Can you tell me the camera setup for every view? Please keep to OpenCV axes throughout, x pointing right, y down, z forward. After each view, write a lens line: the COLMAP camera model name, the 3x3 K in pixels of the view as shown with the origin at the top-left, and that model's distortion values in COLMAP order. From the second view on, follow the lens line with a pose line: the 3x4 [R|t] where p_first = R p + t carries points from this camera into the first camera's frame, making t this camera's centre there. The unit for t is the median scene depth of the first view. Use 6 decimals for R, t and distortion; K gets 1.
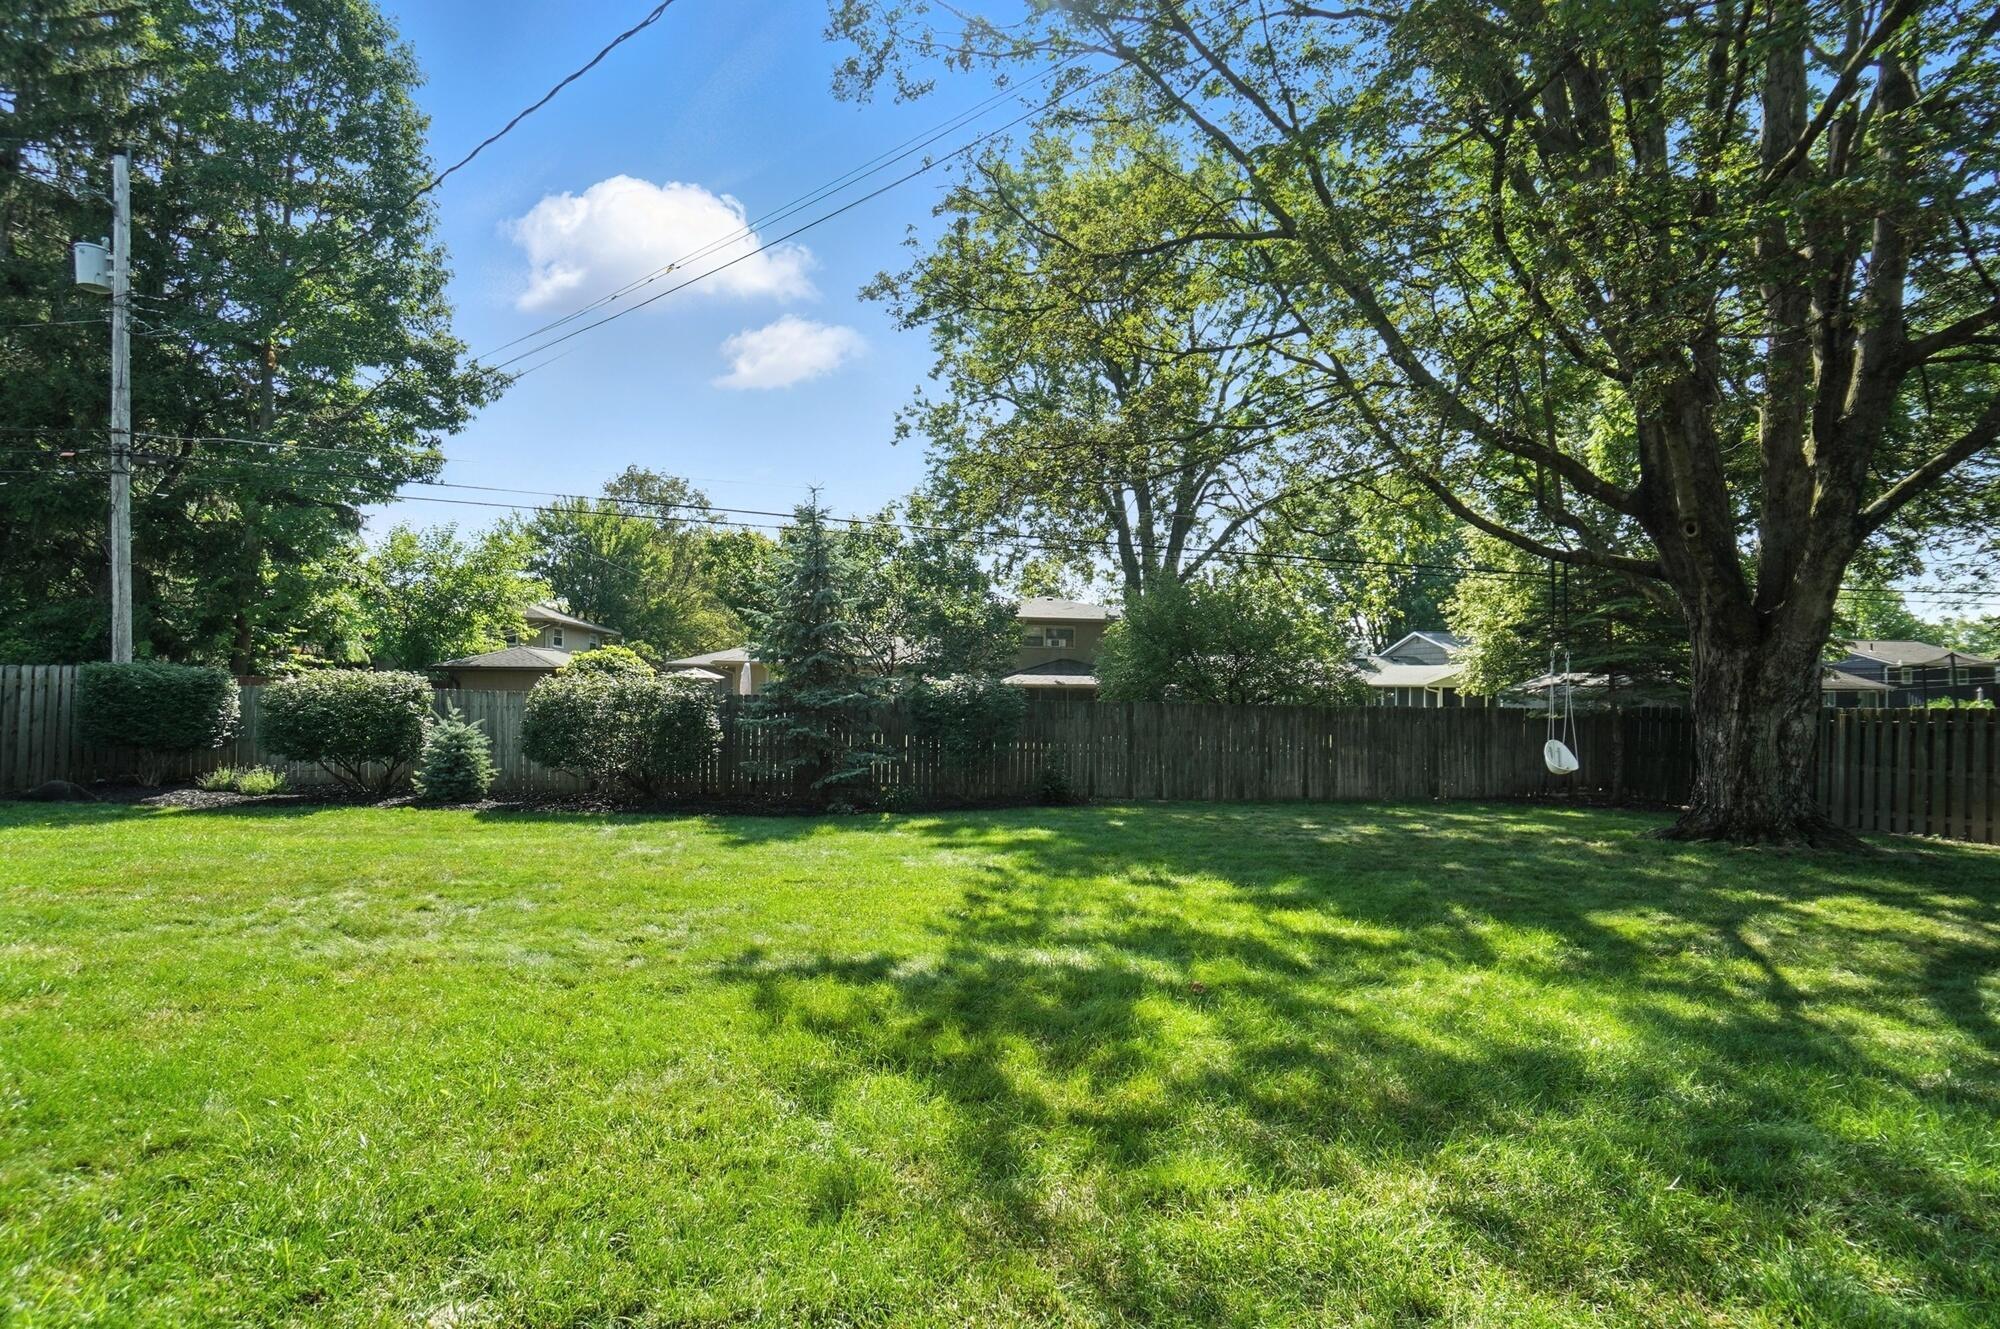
lens RADIAL K [[901.7, 0, 980.2], [0, 901.7, 673.2], [0, 0, 1]] dist [-0.060758, 0.020151]
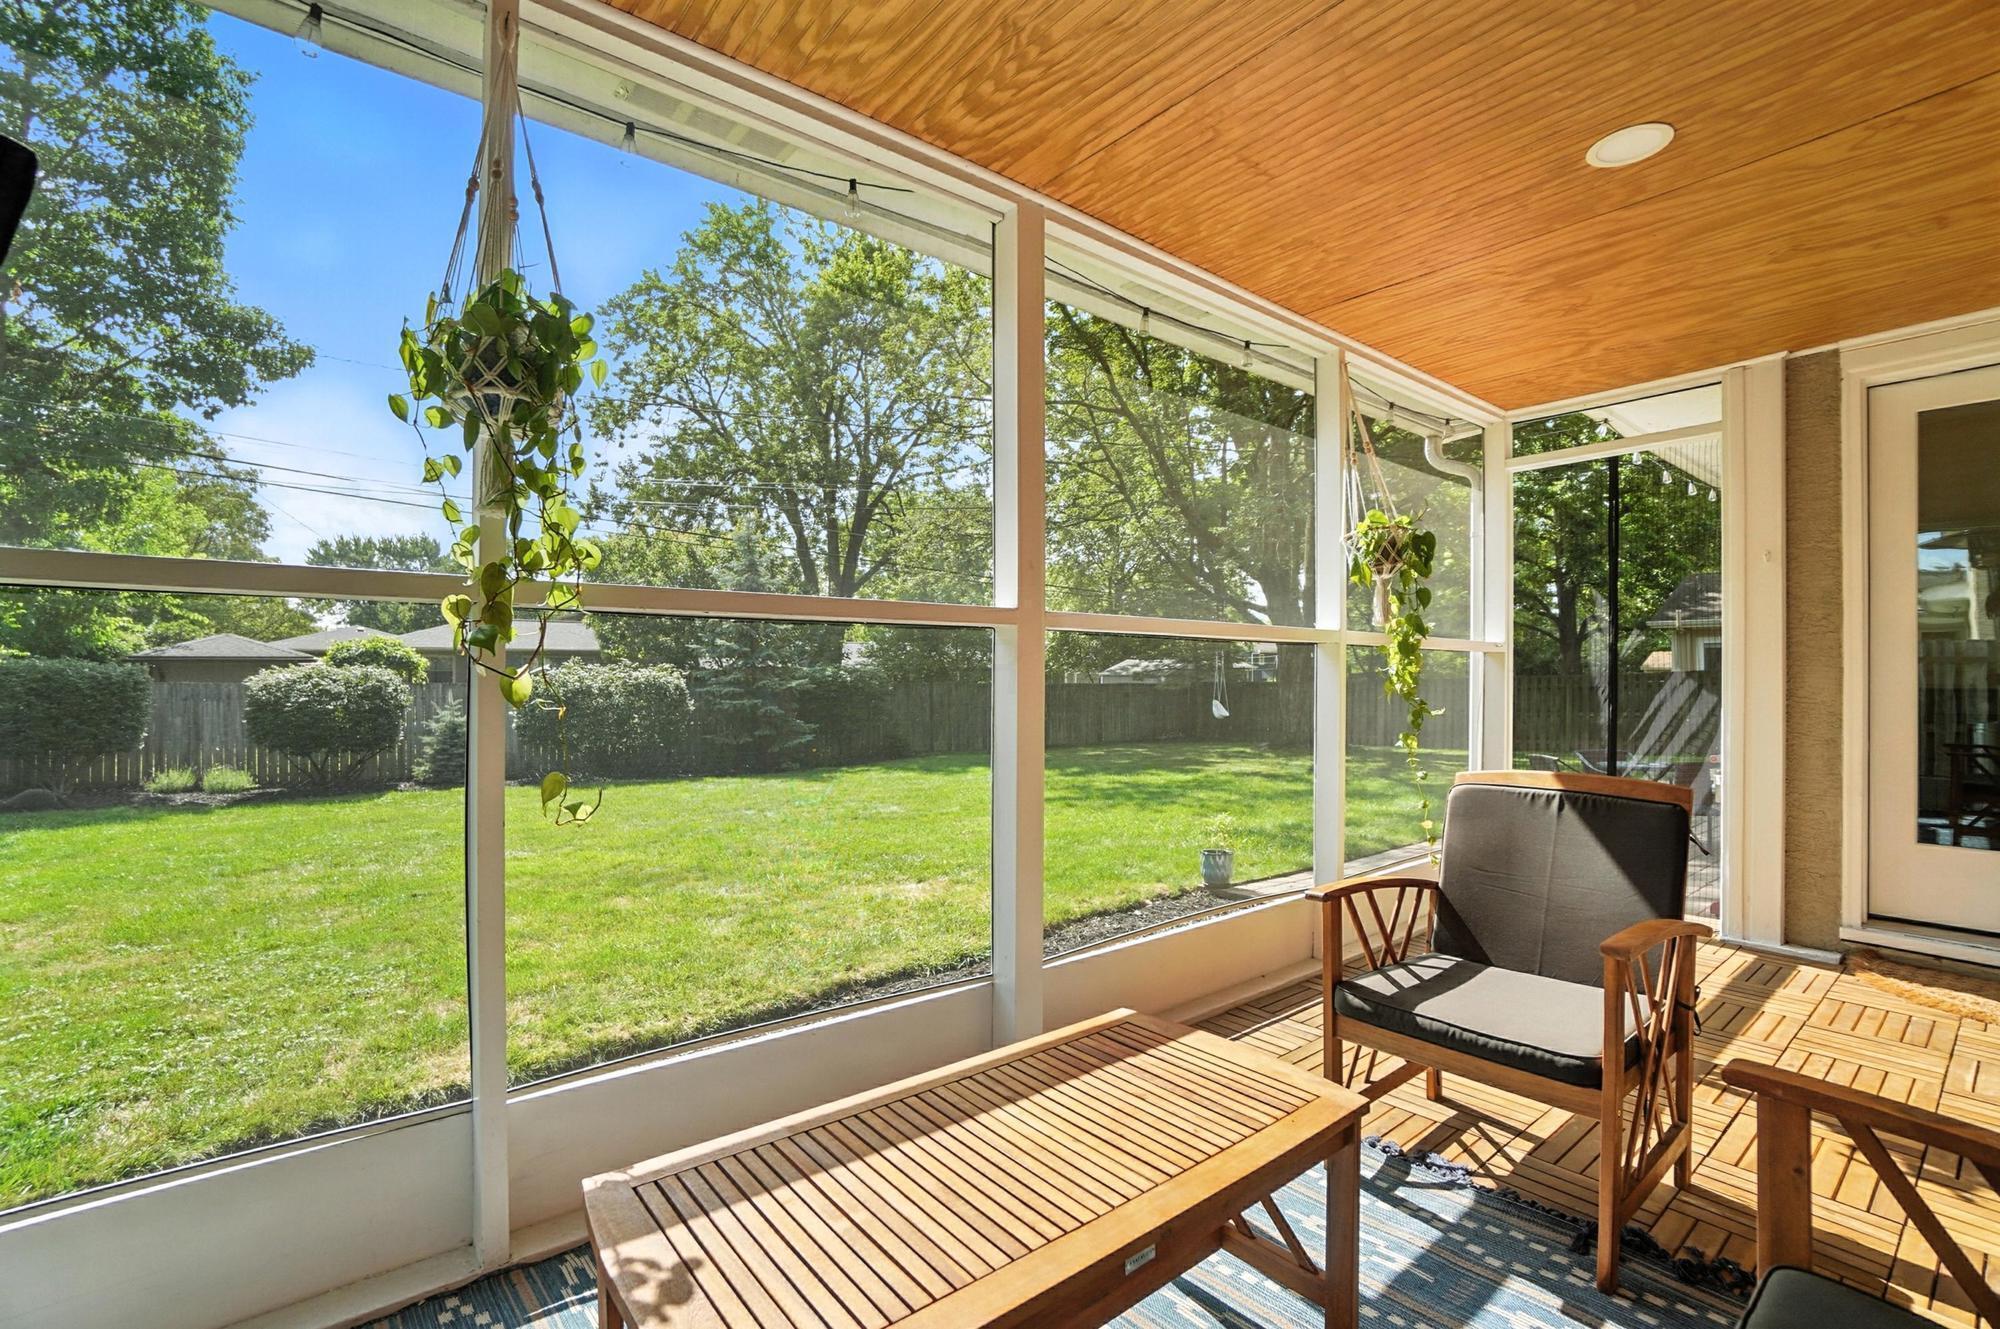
lens RADIAL K [[901.7, 0, 980.2], [0, 901.7, 673.2], [0, 0, 1]] dist [-0.060758, 0.020151]
pose [[0.844282, -0.012628, 0.535751, -0.496223], [0.000085, 0.999725, 0.023429, -0.014194], [-0.535900, -0.019735, 0.844051, -0.211291]]
